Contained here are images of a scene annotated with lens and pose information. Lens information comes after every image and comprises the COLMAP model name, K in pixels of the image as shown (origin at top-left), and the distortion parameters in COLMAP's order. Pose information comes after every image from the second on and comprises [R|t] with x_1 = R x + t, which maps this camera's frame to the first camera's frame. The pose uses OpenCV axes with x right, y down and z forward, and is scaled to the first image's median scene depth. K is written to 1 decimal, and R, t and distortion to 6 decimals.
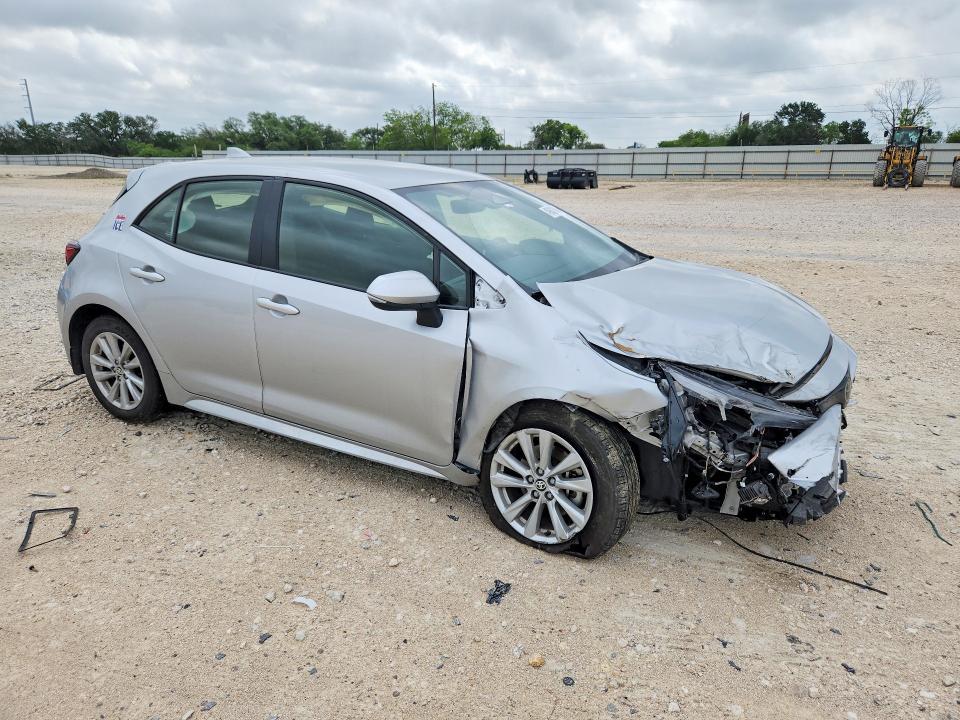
lens RADIAL K [[739.9, 0, 480.0], [0, 739.9, 360.0], [0, 0, 1]] dist [0.063965, -0.069365]
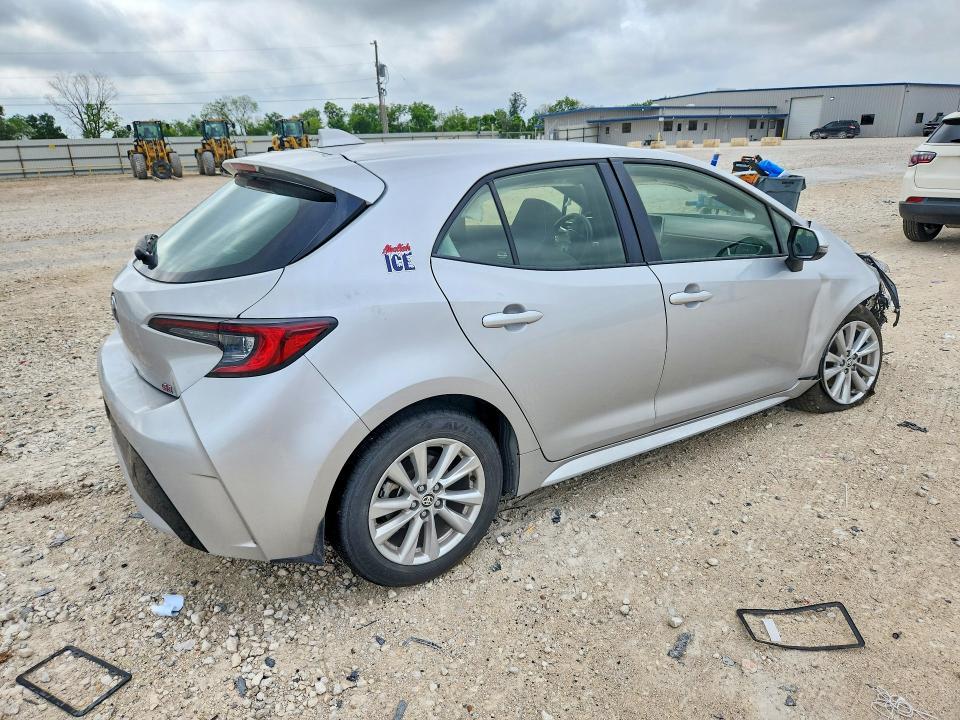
lens RADIAL K [[739.9, 0, 480.0], [0, 739.9, 360.0], [0, 0, 1]] dist [0.063965, -0.069365]
pose [[0.375775, -0.273747, 0.885356, -0.251853], [0.272863, 0.945706, 0.176595, -0.048353], [-0.885629, 0.175221, 0.430068, 0.179299]]
